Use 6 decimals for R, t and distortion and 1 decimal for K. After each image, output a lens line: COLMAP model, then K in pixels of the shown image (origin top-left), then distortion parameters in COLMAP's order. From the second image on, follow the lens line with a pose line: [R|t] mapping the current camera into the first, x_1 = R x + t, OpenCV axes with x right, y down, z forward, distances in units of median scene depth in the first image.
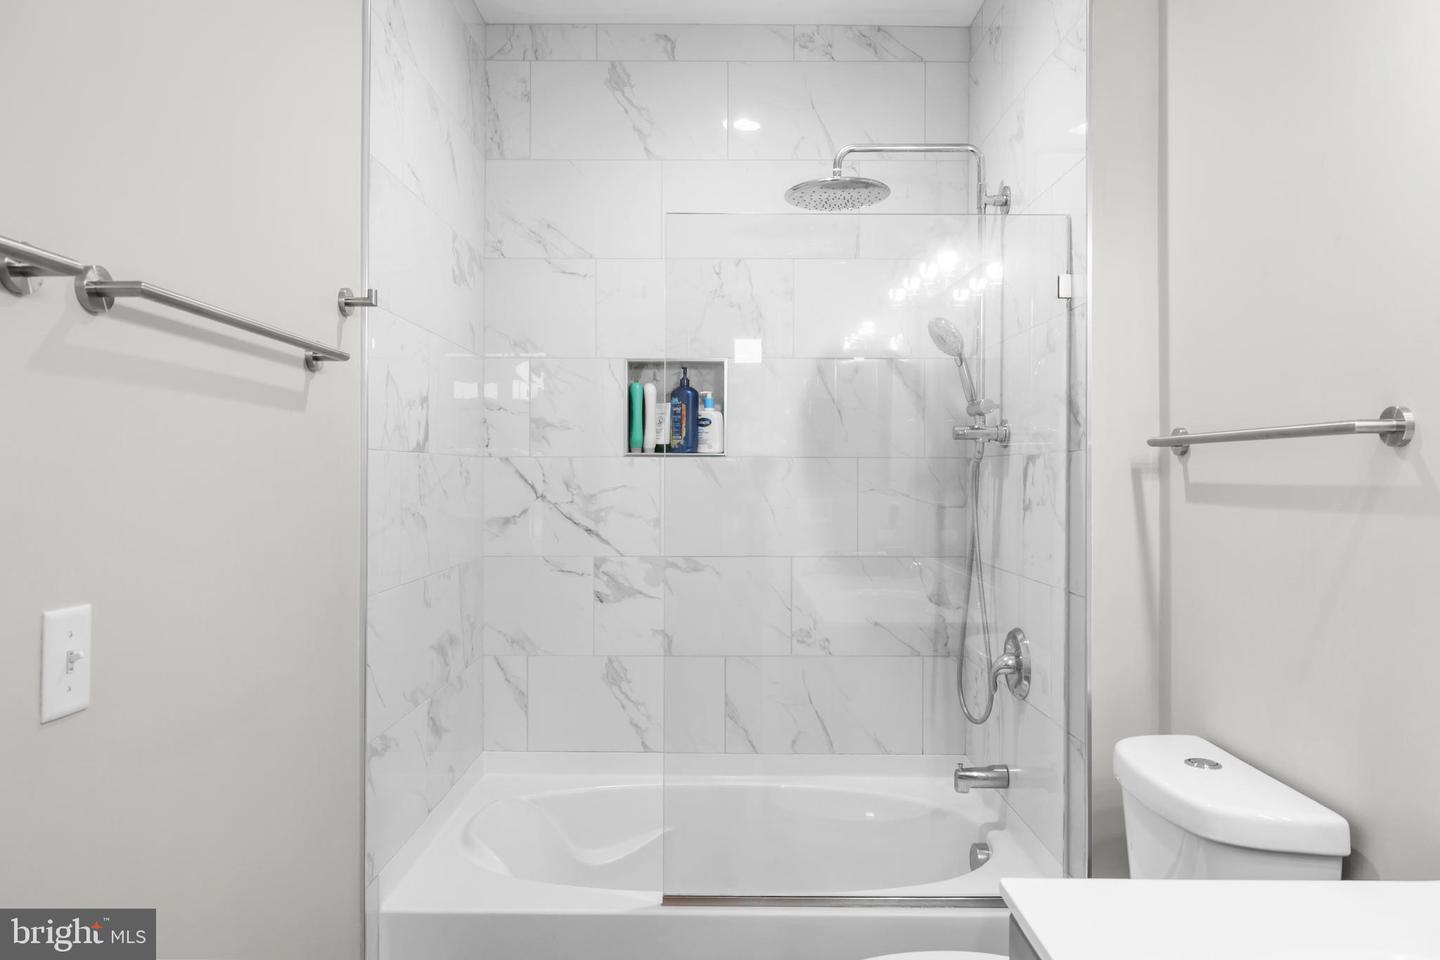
lens RADIAL K [[960.0, 0, 723.3], [0, 960.0, 478.6], [0, 0, 1]] dist [-0.002644, 0.000453]
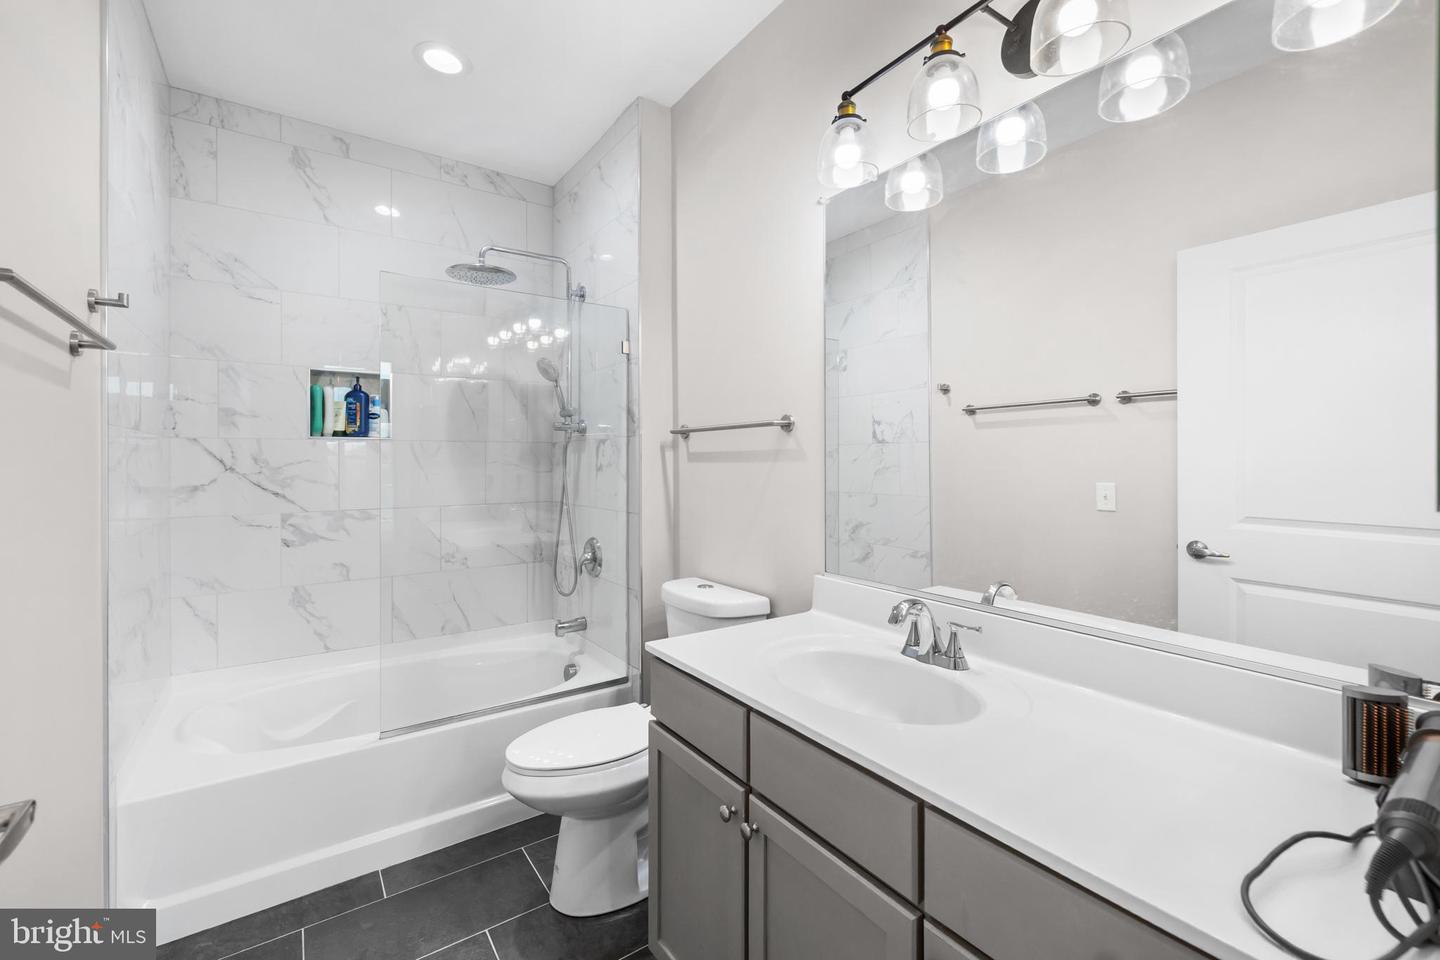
lens RADIAL K [[613.0, 0, 722.5], [0, 613.0, 469.2], [0, 0, 1]] dist [0.002121, 0.000157]
pose [[0.819579, -0.013833, 0.572800, -0.133771], [0.009861, 0.999901, 0.010038, 0.019442], [-0.572882, -0.002578, 0.819634, -0.061321]]
